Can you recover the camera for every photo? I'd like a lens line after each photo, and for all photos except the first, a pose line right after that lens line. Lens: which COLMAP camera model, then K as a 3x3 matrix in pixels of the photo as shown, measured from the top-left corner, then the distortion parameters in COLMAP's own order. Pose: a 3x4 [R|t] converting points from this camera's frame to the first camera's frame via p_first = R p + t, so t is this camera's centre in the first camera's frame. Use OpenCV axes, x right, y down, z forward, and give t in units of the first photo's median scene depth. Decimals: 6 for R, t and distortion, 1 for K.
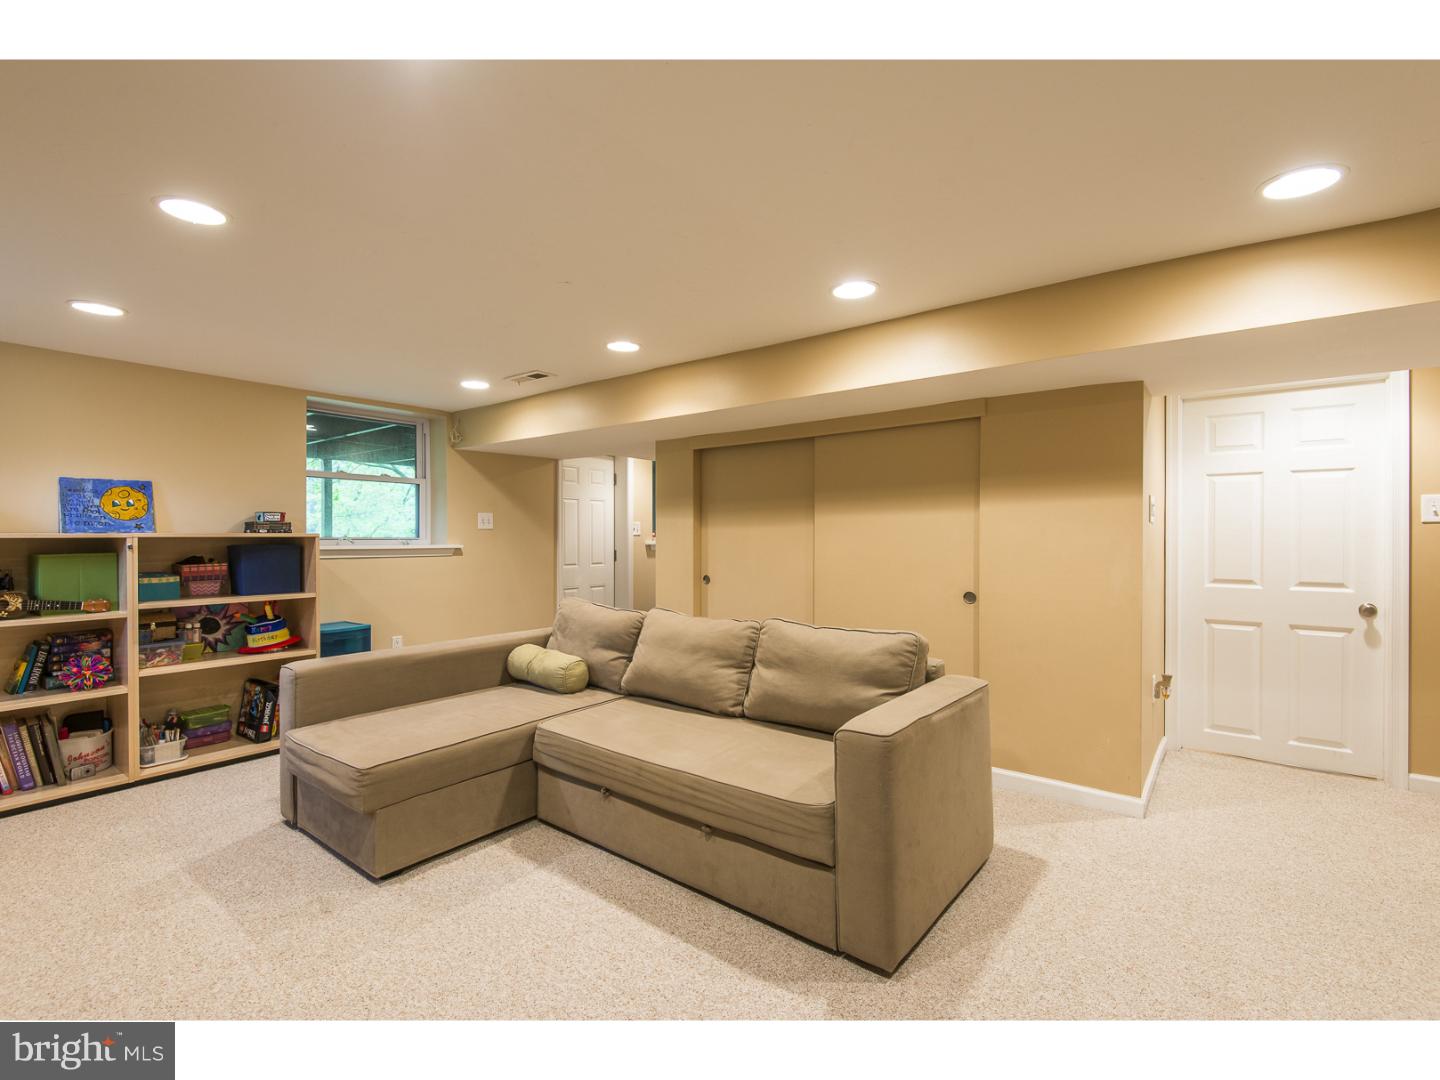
lens RADIAL K [[653.9, 0, 725.8], [0, 653.9, 536.9], [0, 0, 1]] dist [0.017921, -0.010276]
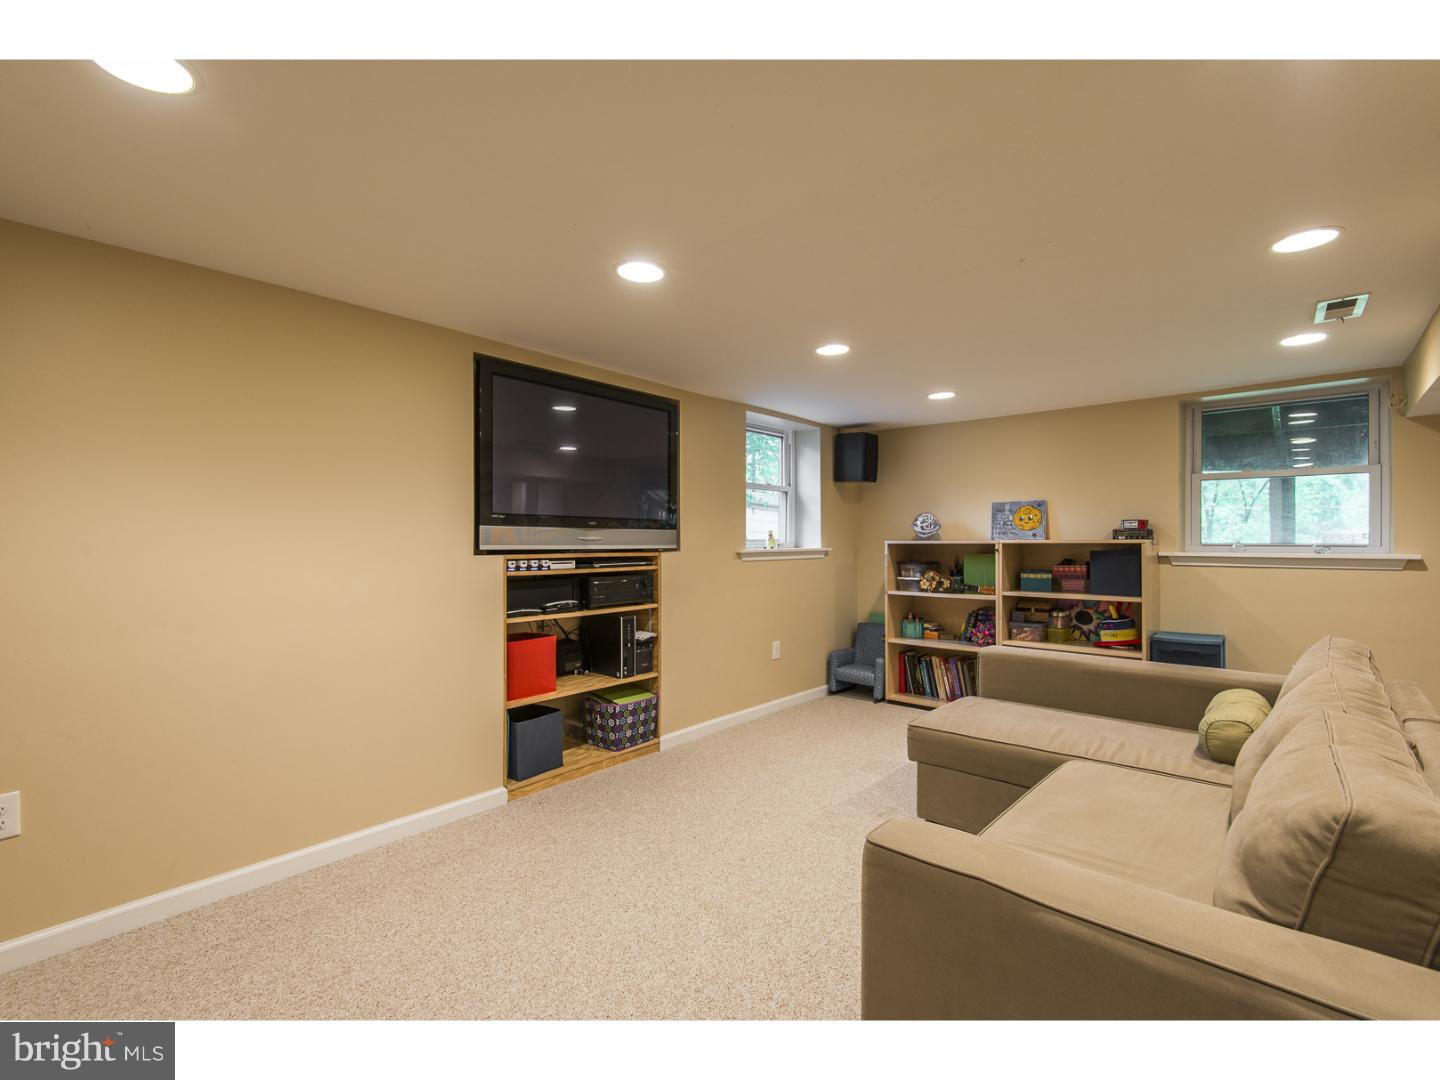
lens RADIAL K [[653.9, 0, 723.9], [0, 653.9, 542.3], [0, 0, 1]] dist [0.017921, -0.010276]
pose [[-0.067649, 0.001092, -0.997709, 0.447936], [0.000177, 0.999999, 0.001082, -0.002536], [0.997709, -0.000104, -0.067649, 0.436839]]
